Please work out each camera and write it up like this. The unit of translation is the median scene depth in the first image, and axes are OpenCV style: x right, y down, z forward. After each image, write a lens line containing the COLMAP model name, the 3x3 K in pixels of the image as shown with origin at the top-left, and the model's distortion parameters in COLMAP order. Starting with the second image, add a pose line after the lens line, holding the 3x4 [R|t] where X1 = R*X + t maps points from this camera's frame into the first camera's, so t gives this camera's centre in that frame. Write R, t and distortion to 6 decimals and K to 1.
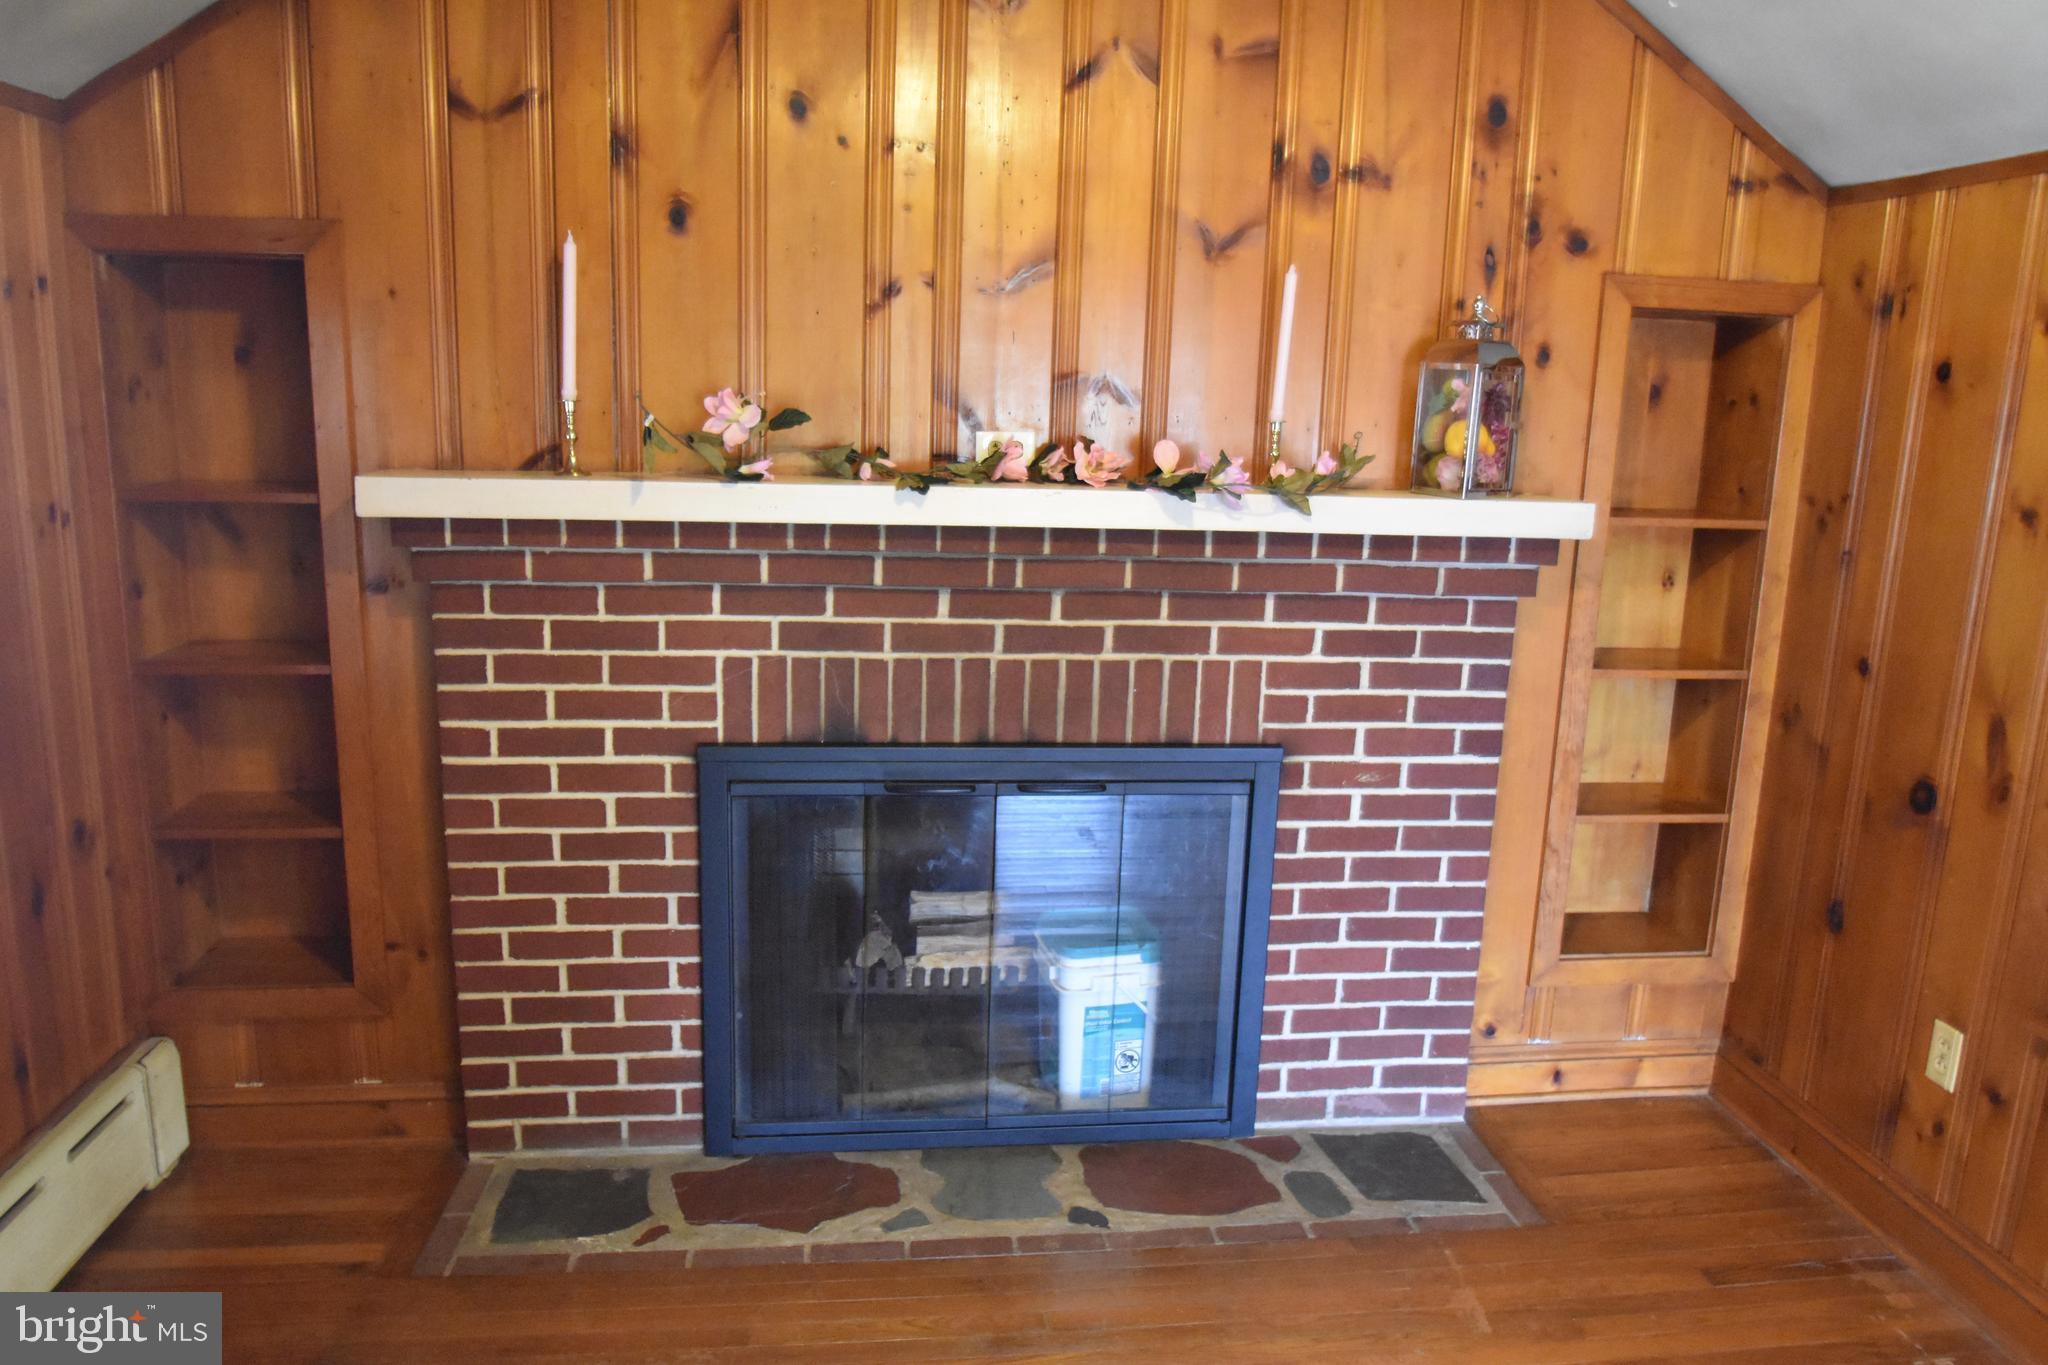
lens RADIAL K [[1452.9, 0, 1043.7], [0, 1452.9, 684.6], [0, 0, 1]] dist [-0.047187, 0.011518]
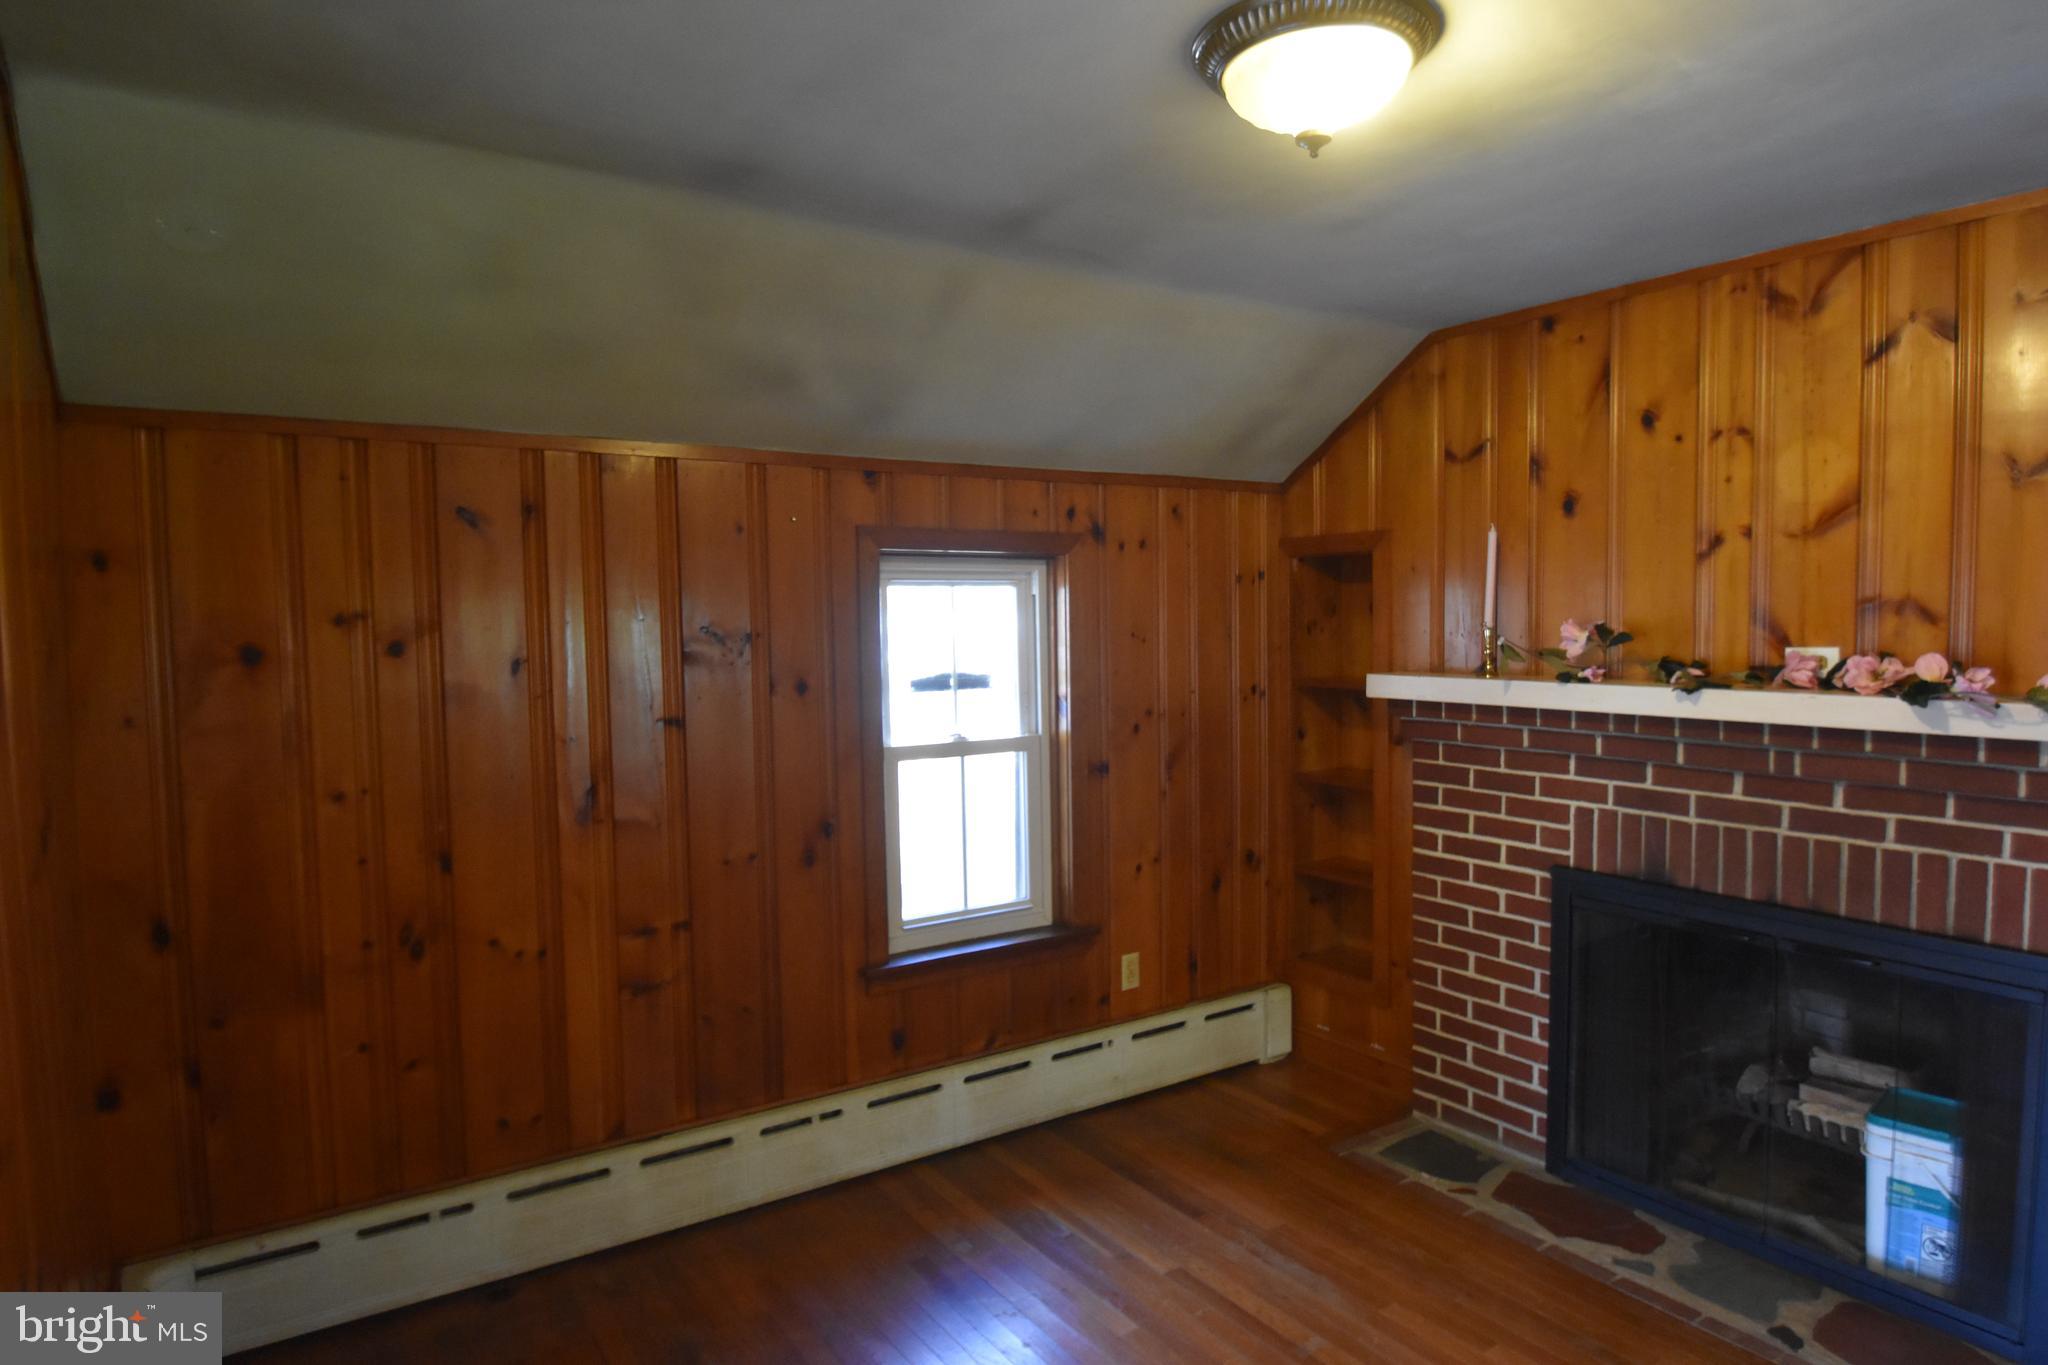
lens RADIAL K [[1194.6, 0, 1022.0], [0, 1194.6, 679.7], [0, 0, 1]] dist [-0.020663, -0.007836]
pose [[0.440258, 0.014548, -0.897754, 0.569803], [-0.153653, 0.986340, -0.059367, 0.010997], [0.884626, 0.164079, 0.436479, -0.004721]]
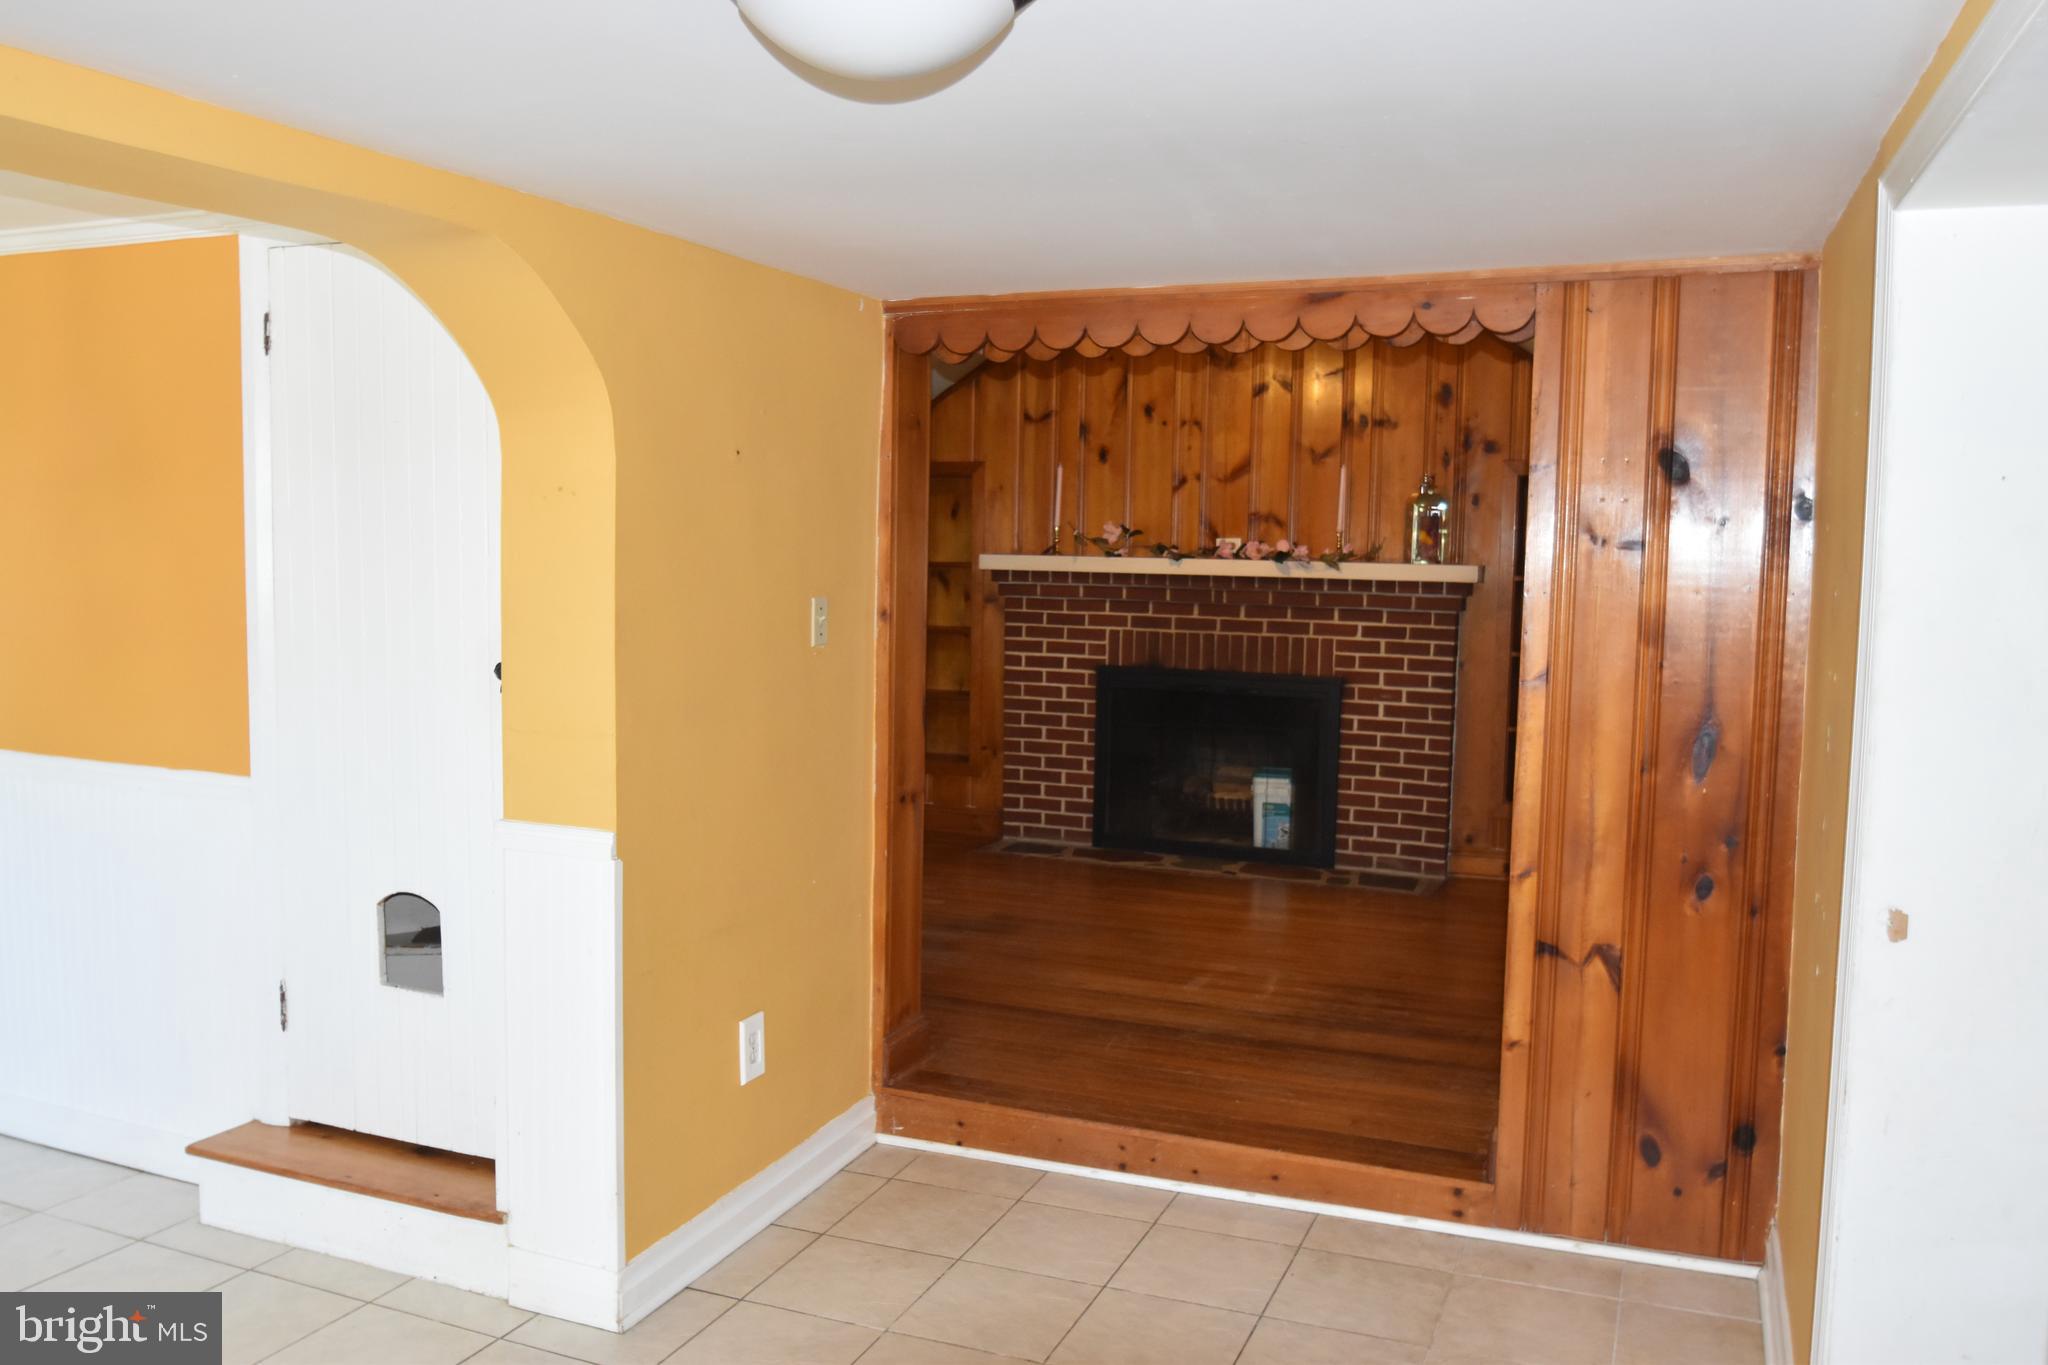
lens RADIAL K [[1698.2, 0, 1021.4], [0, 1698.2, 681.9], [0, 0, 1]] dist [-0.061759, 0.016763]
pose [[0.860310, 0.026629, -0.509075, 1.092589], [-0.093092, 0.990049, -0.105532, 0.377799], [0.501199, 0.138181, 0.854228, -1.483935]]
